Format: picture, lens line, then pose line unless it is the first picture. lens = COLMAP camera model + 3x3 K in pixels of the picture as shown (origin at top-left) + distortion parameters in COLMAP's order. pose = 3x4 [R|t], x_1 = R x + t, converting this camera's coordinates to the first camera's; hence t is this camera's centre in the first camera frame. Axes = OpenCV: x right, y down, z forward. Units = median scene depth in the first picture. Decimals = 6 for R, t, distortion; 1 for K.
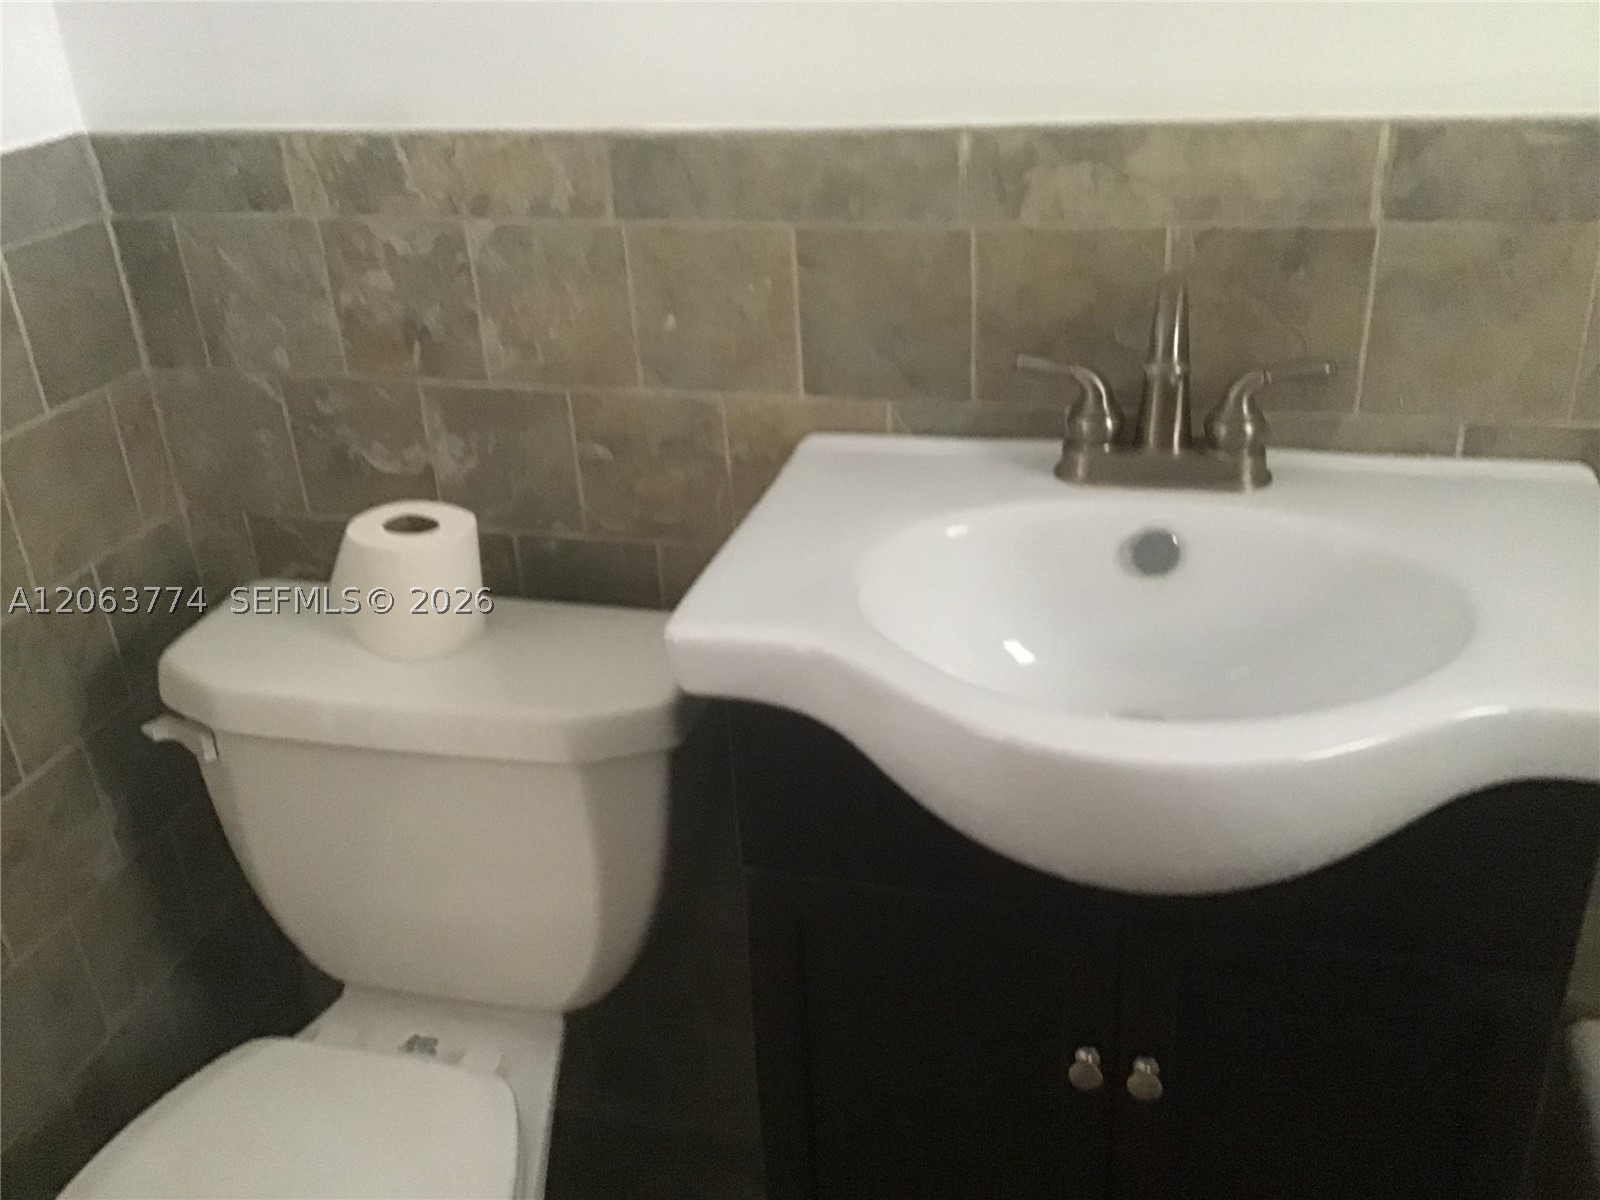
lens RADIAL K [[1453.8, 0, 798.7], [0, 1453.8, 599.4], [0, 0, 1]] dist [0.111987, -0.191368]
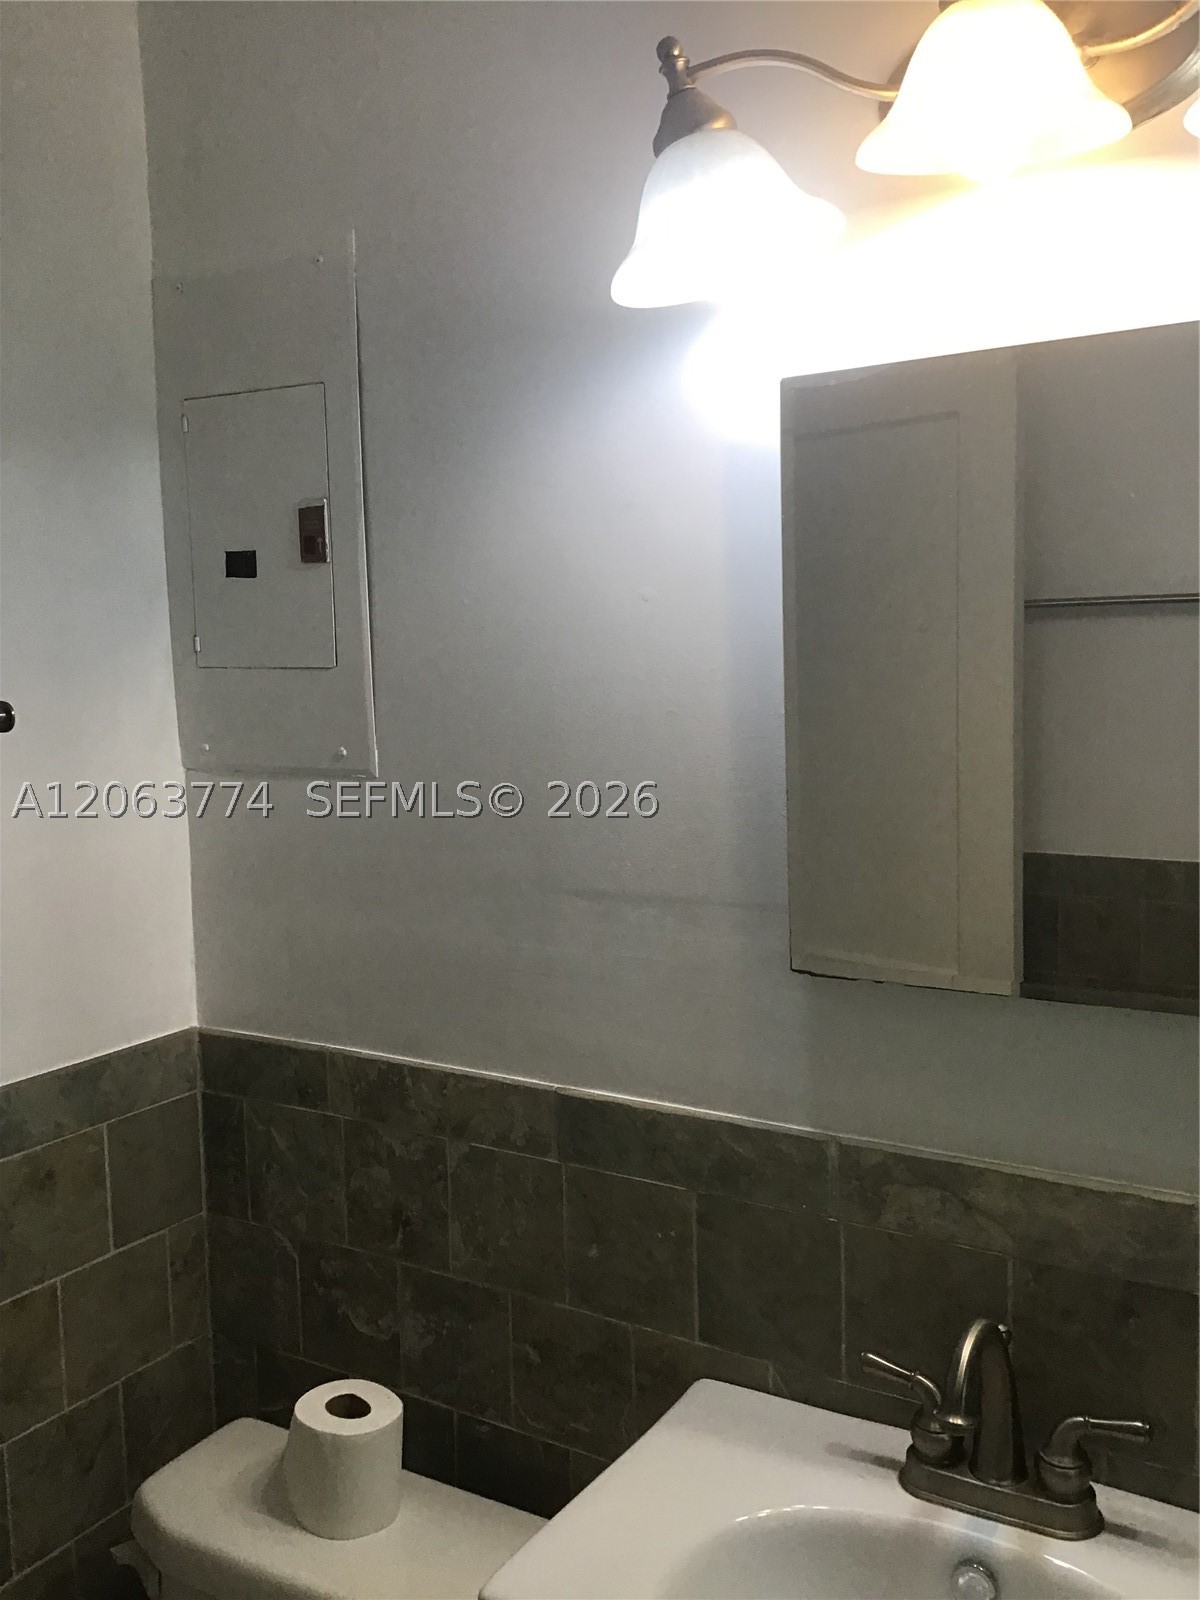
lens RADIAL K [[1453.8, 0, 639.9], [0, 1453.8, 791.8], [0, 0, 1]] dist [0.111987, -0.191368]
pose [[0.964329, 0.059526, -0.257927, 0.211953], [-0.141883, 0.938829, -0.313797, -0.165286], [0.223470, 0.339199, 0.913786, -0.155616]]
